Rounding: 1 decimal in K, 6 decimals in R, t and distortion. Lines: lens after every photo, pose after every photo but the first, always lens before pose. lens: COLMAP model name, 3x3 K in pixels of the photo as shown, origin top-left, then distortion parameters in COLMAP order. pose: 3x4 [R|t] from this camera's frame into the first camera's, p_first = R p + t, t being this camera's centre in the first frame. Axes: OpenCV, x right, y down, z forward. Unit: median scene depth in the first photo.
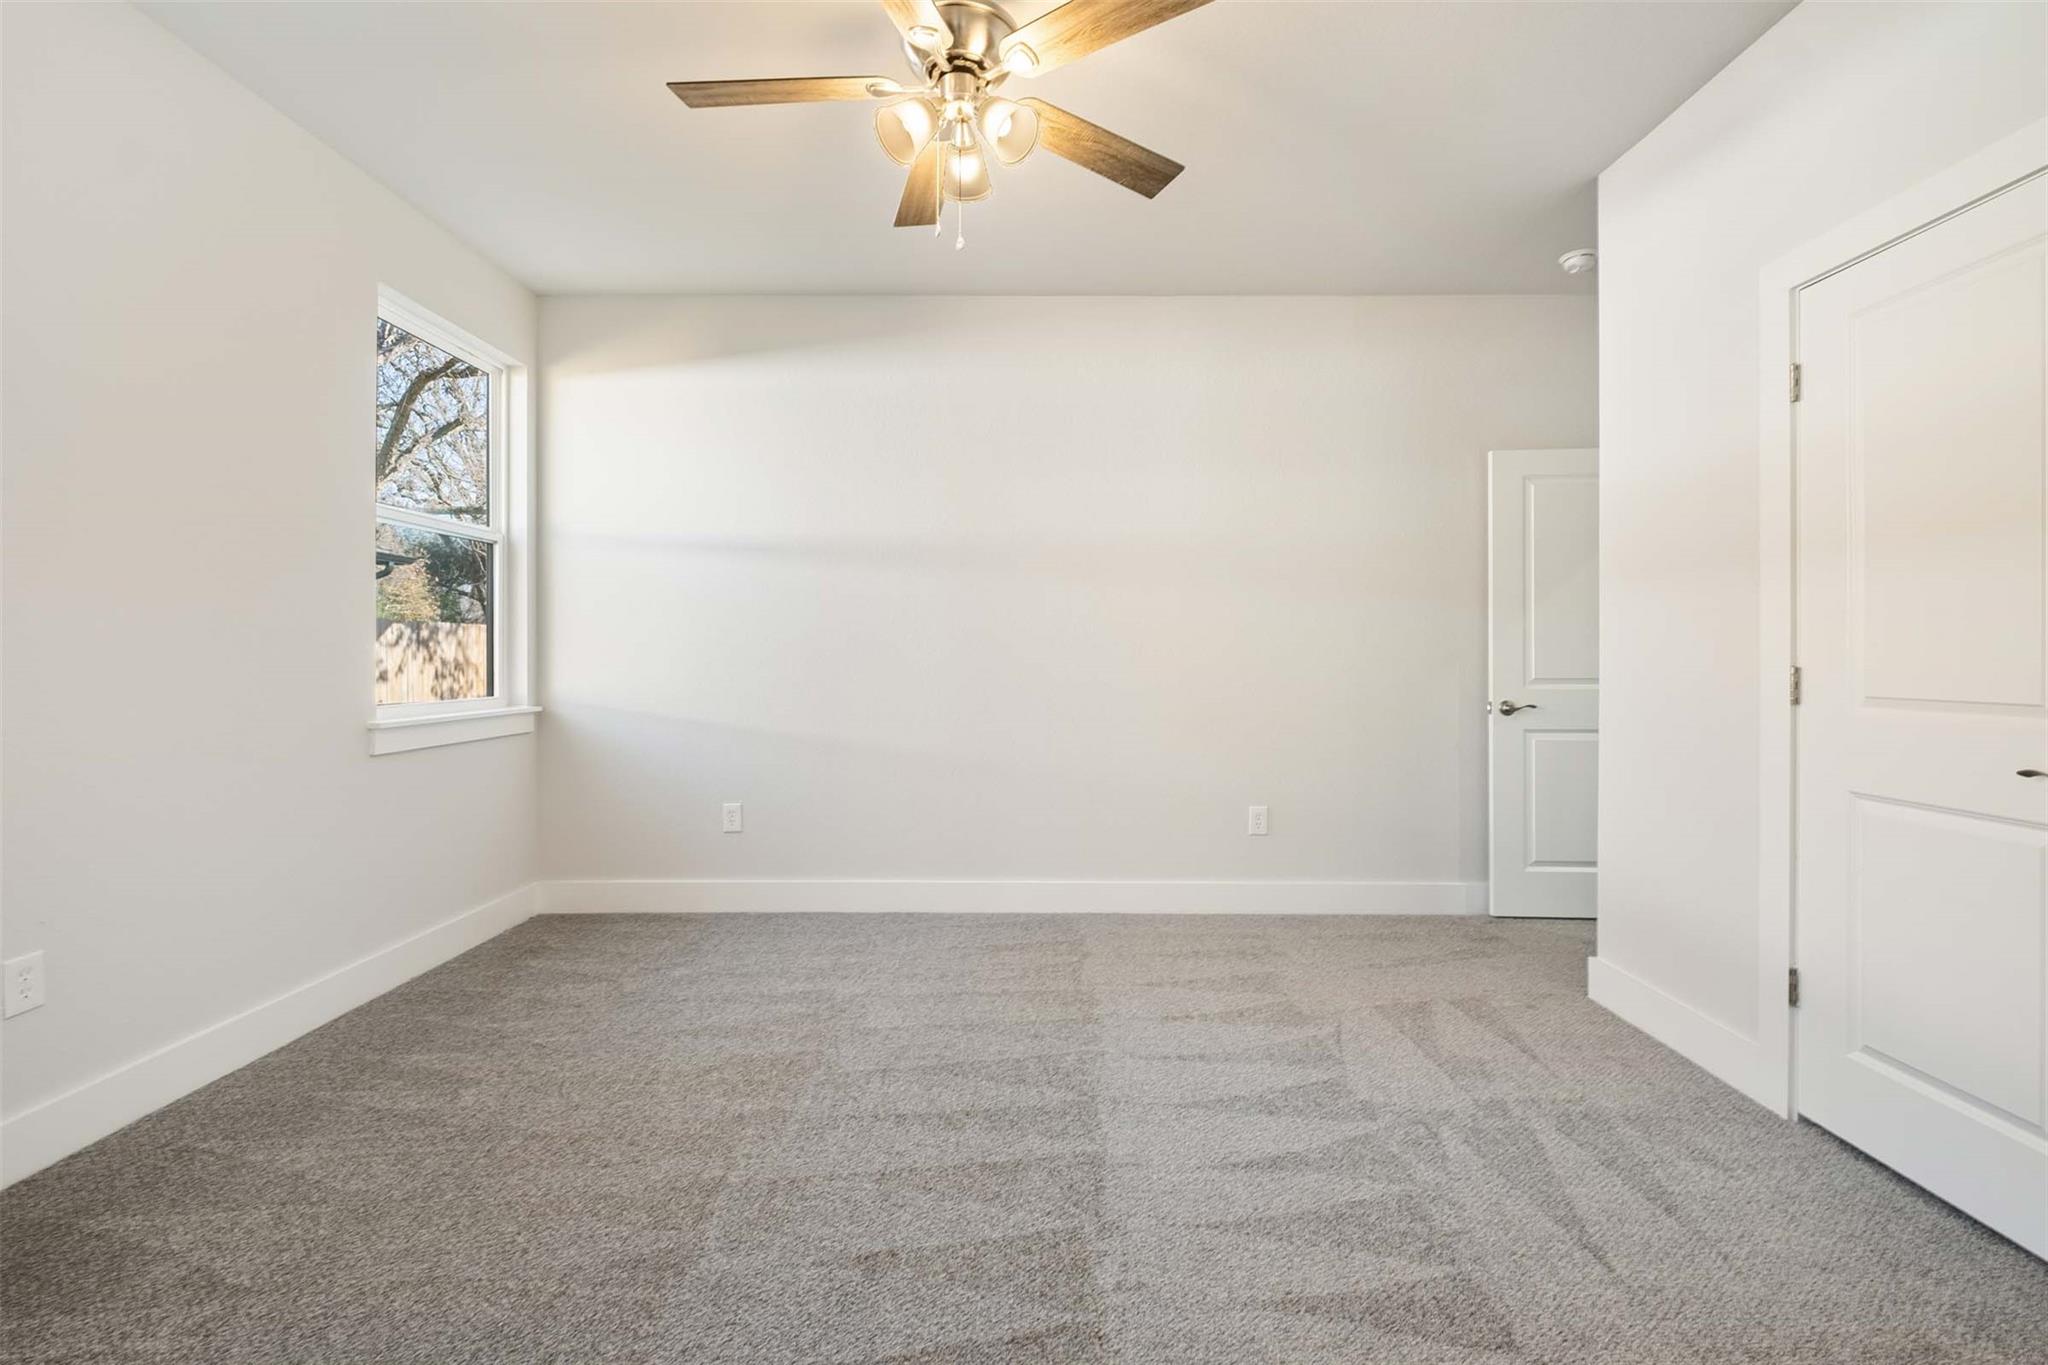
lens RADIAL K [[901.2, 0, 1027.5], [0, 901.2, 658.5], [0, 0, 1]] dist [0.001760, -0.005596]
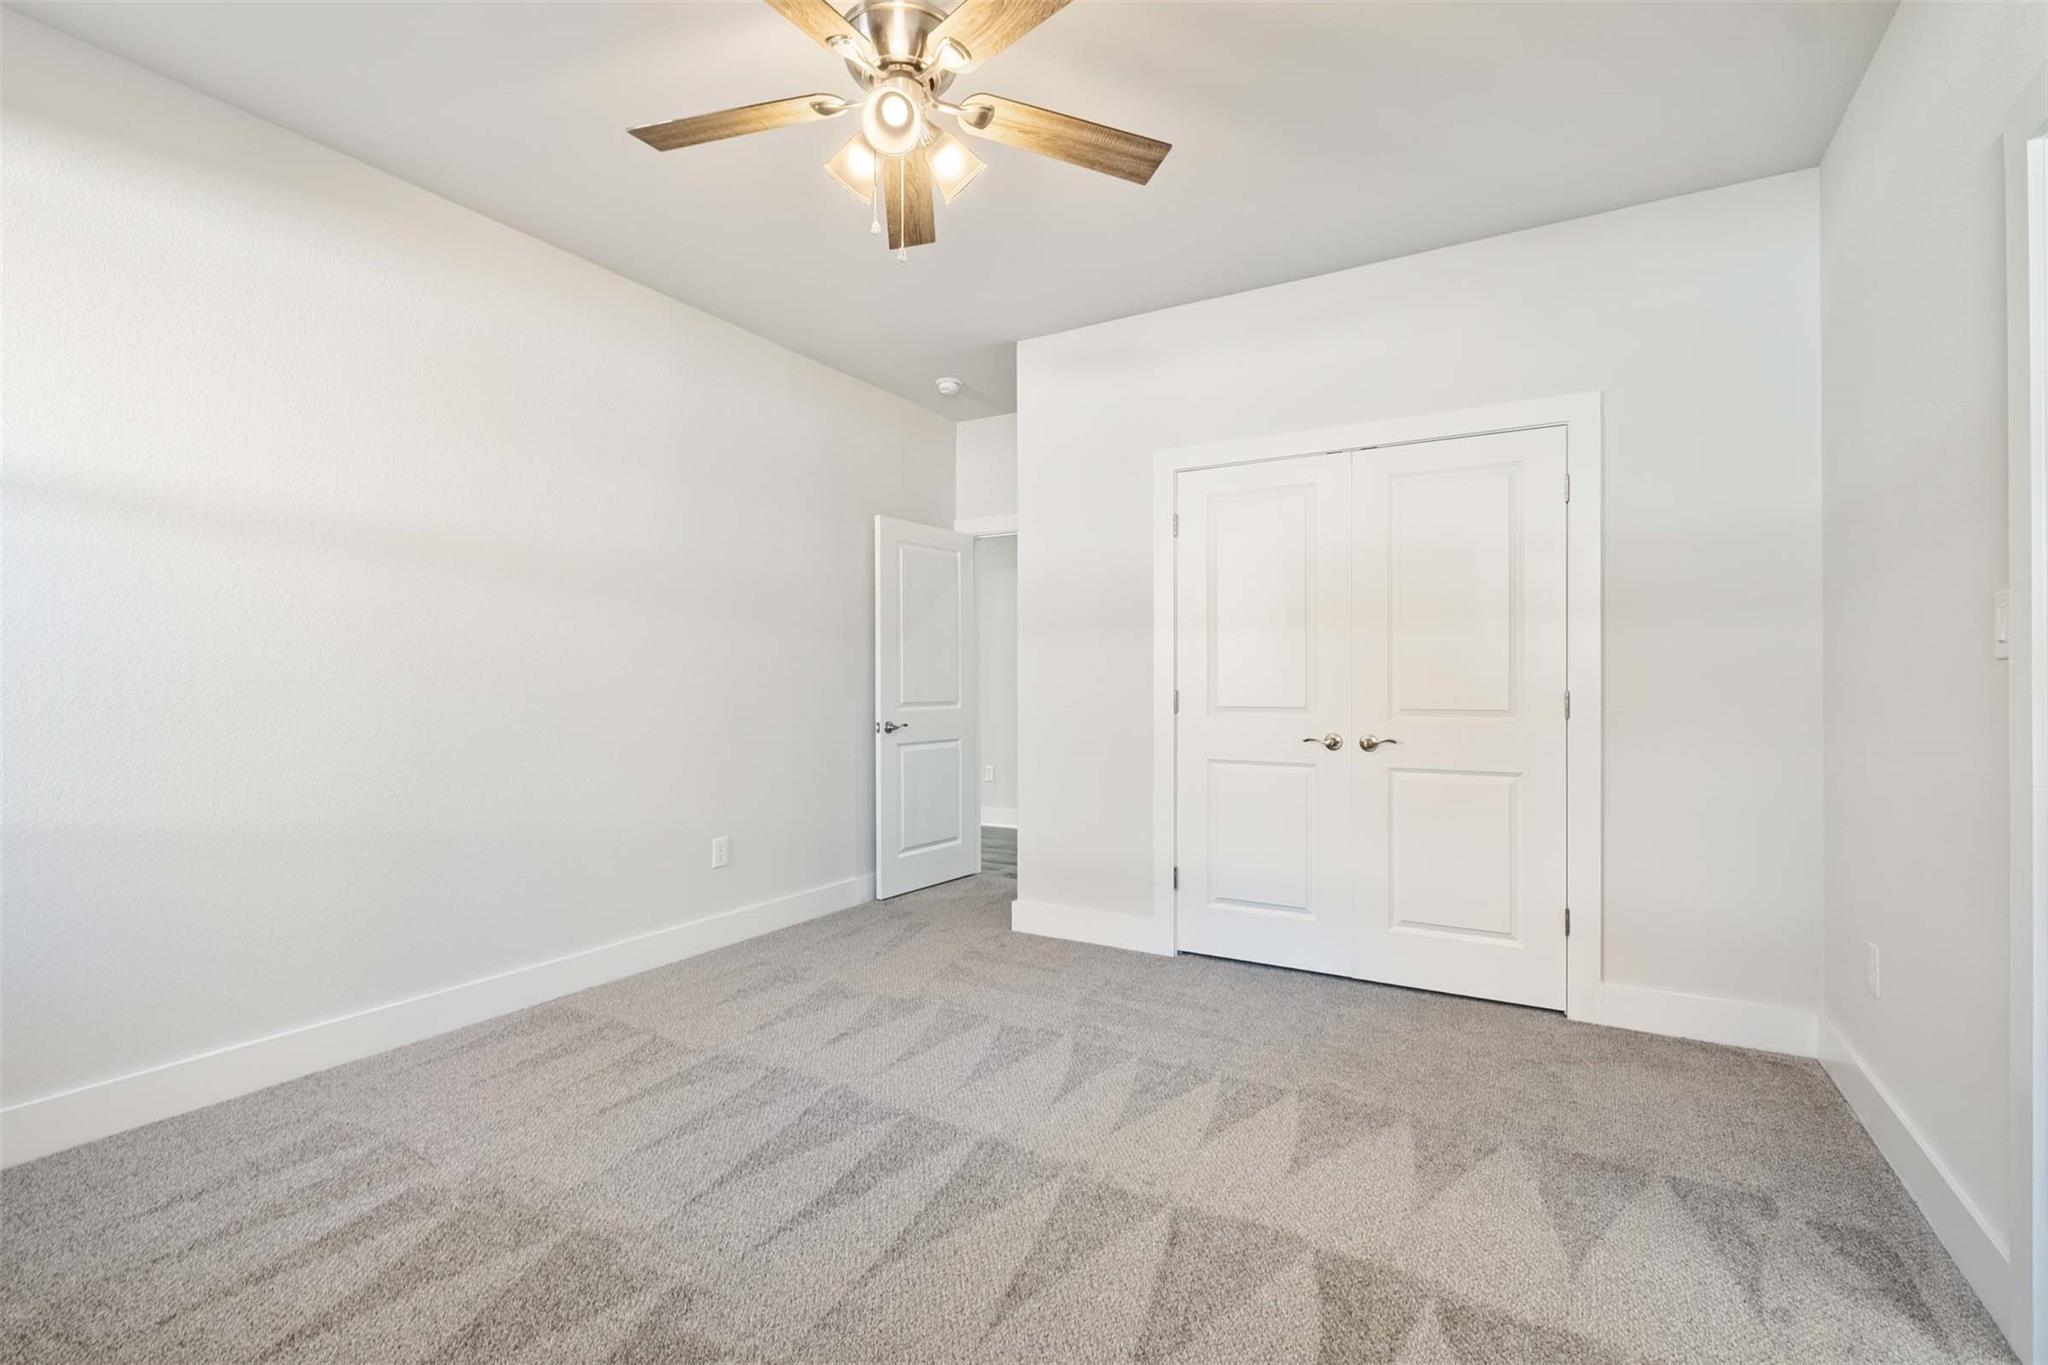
lens RADIAL K [[923.5, 0, 1030.3], [0, 923.5, 692.3], [0, 0, 1]] dist [0.000732, -0.006307]
pose [[0.491620, -0.009855, 0.870754, -0.605957], [0.002997, 0.999949, 0.009625, -0.005295], [-0.870805, -0.002123, 0.491625, 0.276674]]
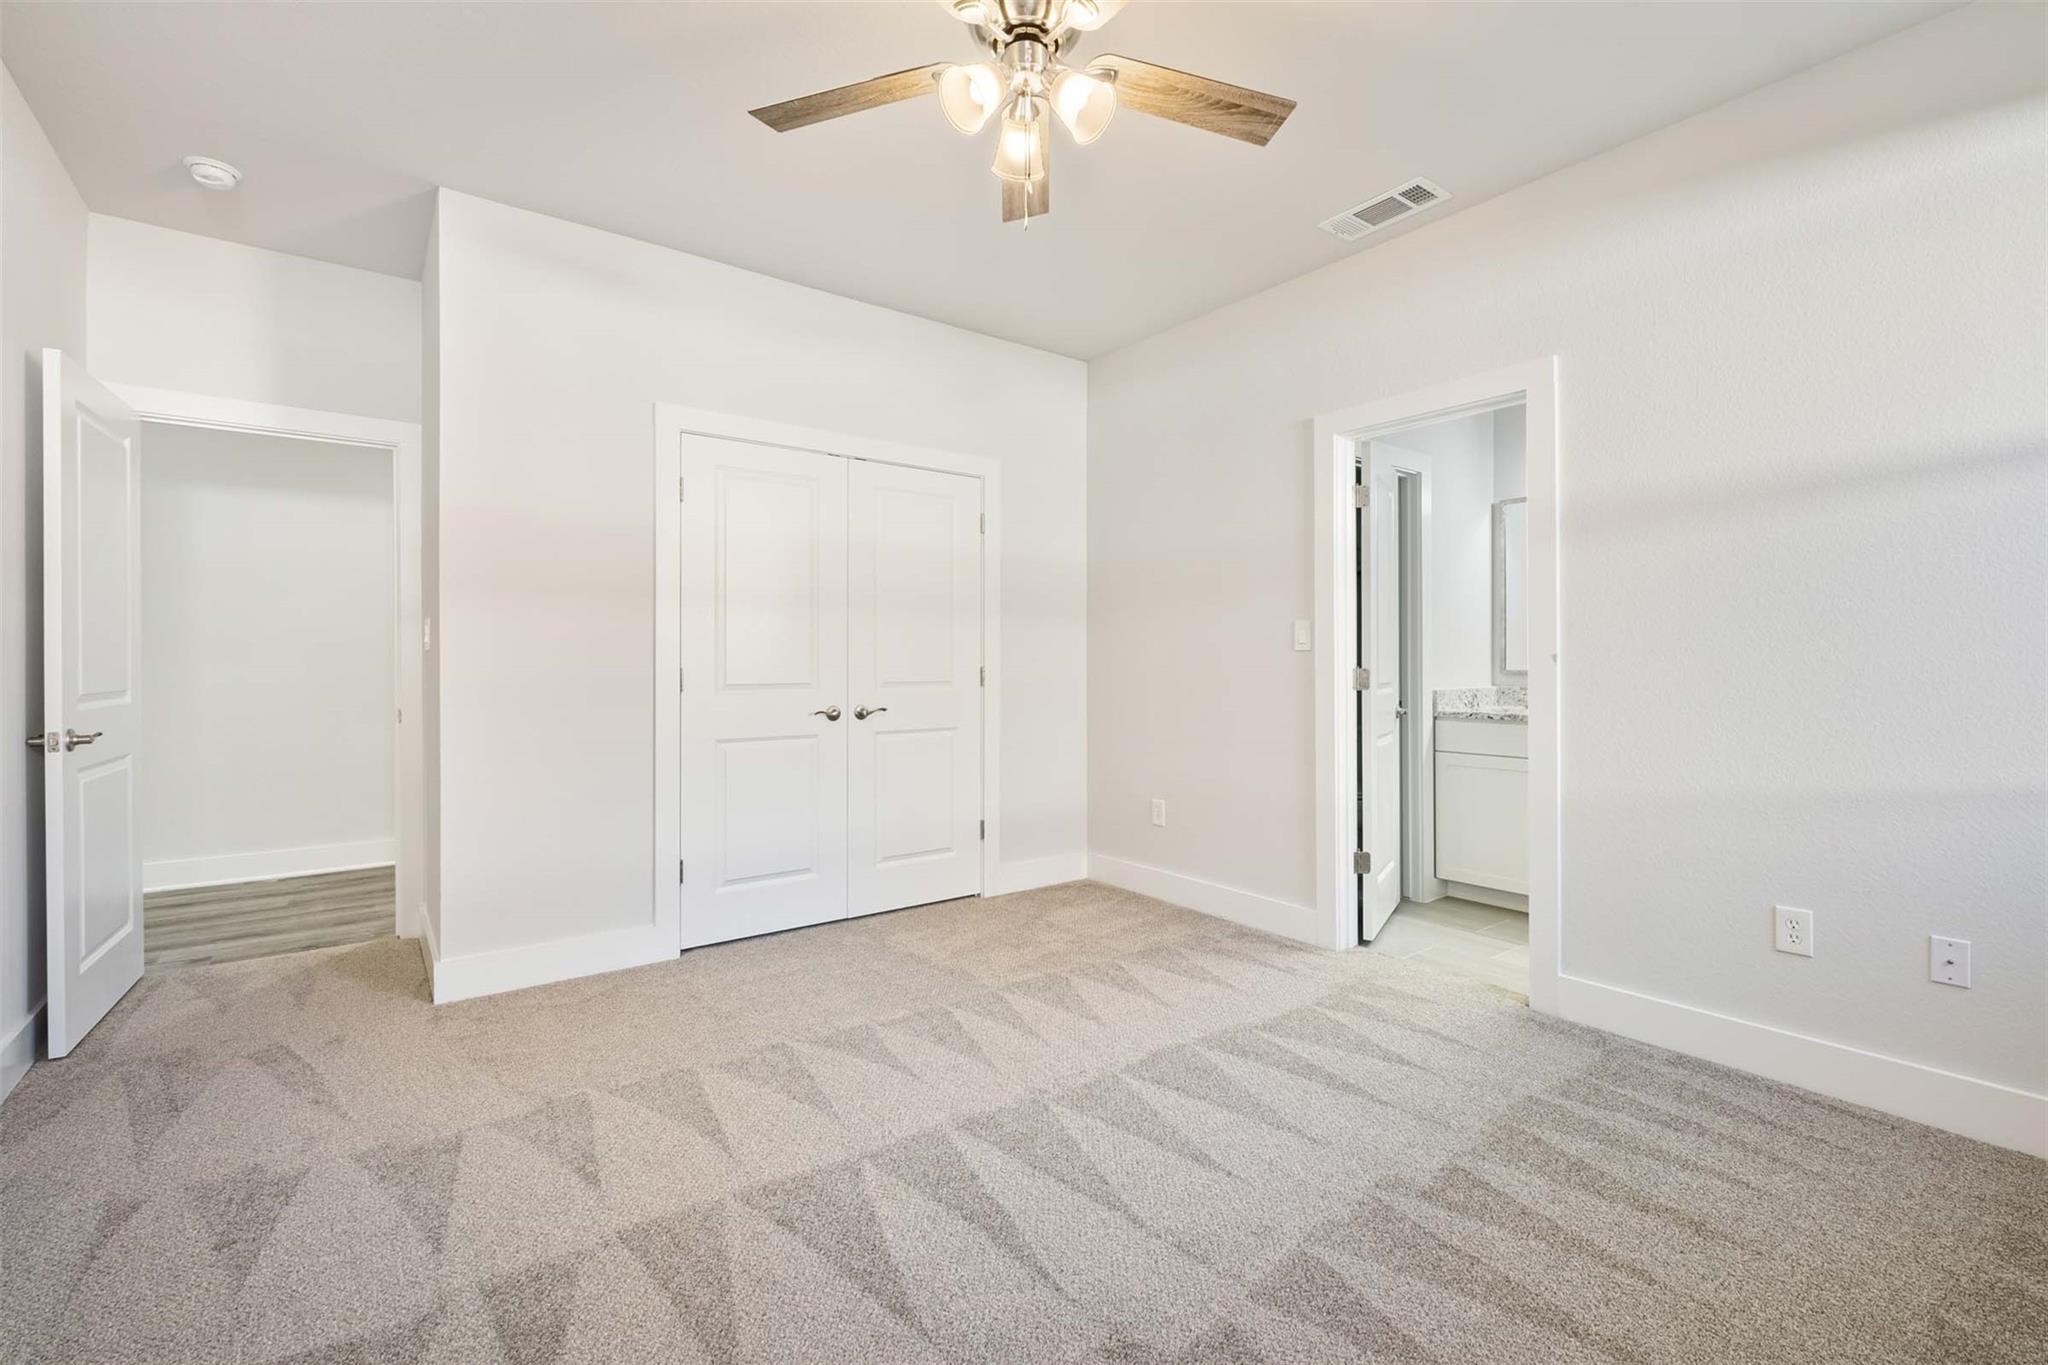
lens RADIAL K [[889.5, 0, 1029.0], [0, 889.5, 679.7], [0, 0, 1]] dist [0.002678, -0.005634]
pose [[-0.623035, -0.017780, 0.781992, -0.559593], [-0.000298, 0.999747, 0.022493, -0.007059], [-0.782194, 0.013781, -0.622882, 1.101882]]
